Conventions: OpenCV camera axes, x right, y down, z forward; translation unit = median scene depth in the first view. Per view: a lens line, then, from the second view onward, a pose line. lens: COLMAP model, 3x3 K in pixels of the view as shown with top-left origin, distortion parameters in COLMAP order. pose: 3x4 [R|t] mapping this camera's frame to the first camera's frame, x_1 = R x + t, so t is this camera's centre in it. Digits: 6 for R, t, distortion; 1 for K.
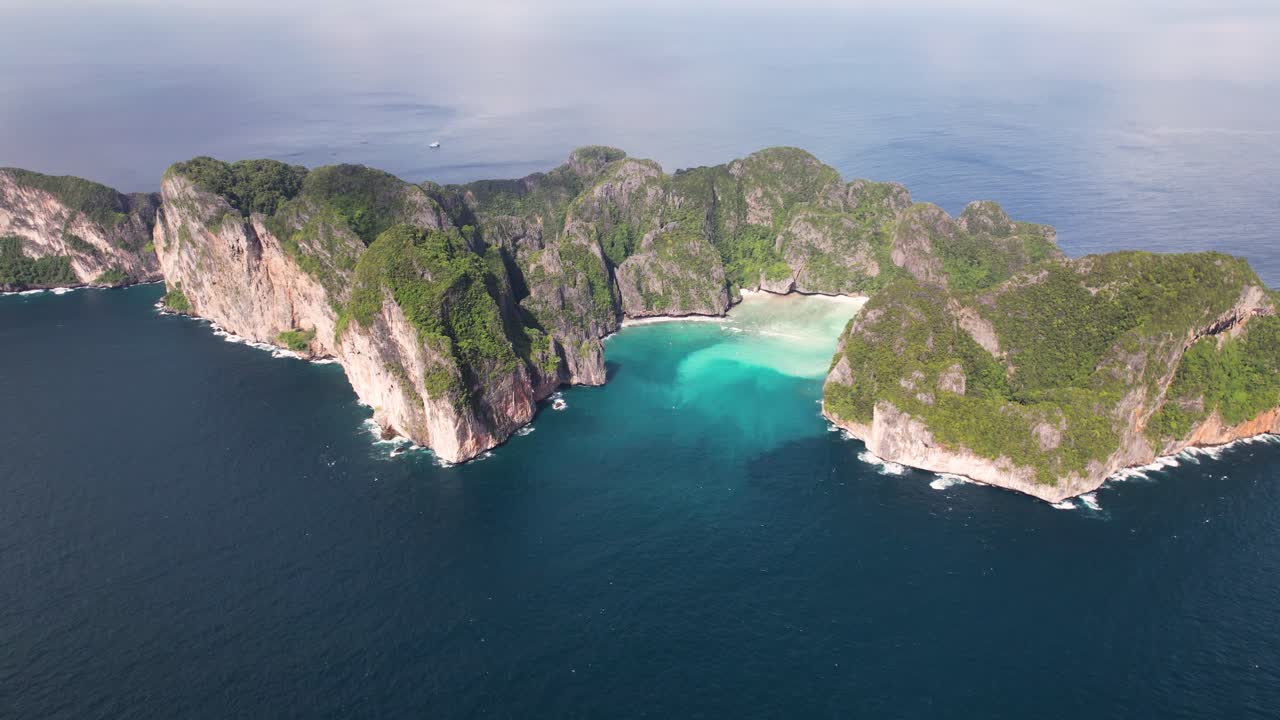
lens RADIAL K [[815.6, 0, 640.0], [0, 815.6, 360.0], [0, 0, 1]] dist [-0.034958, 0.000495]
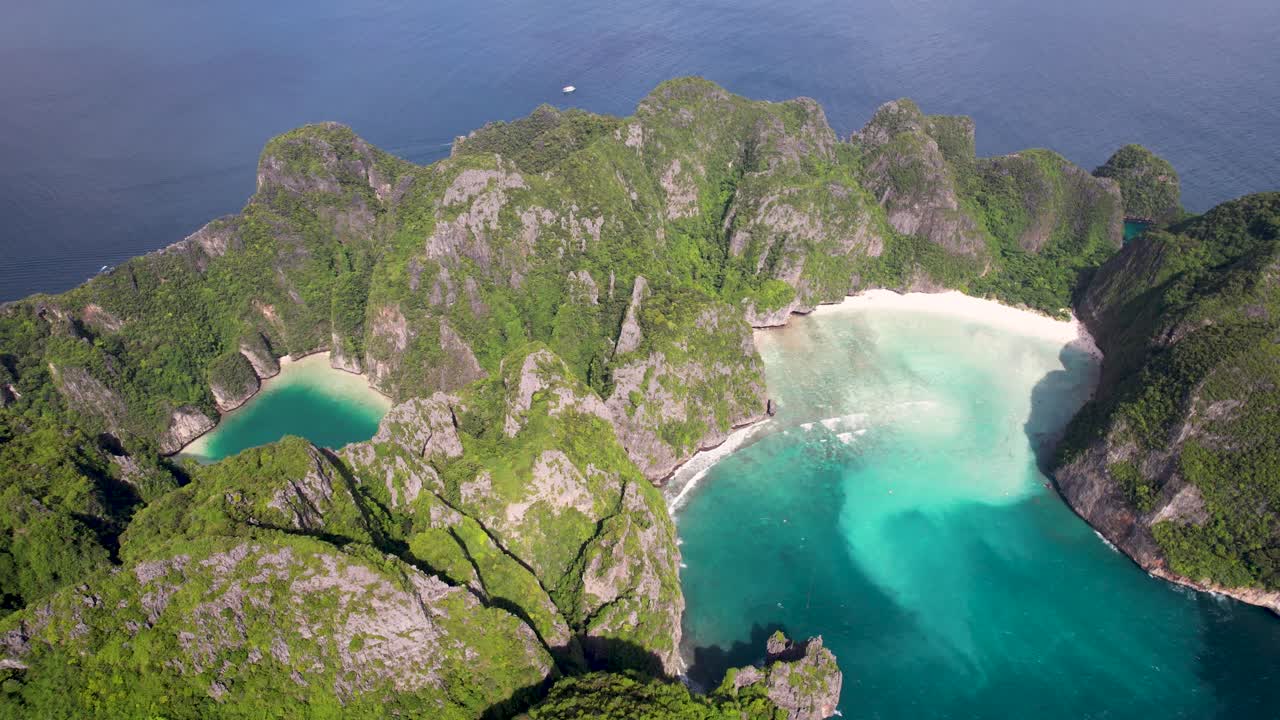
lens RADIAL K [[815.6, 0, 640.0], [0, 815.6, 360.0], [0, 0, 1]] dist [-0.034958, 0.000495]
pose [[0.781161, -0.370222, 0.502715, -0.242091], [0.259795, 0.924940, 0.277476, -0.261994], [-0.567709, -0.086151, 0.818709, 0.541472]]
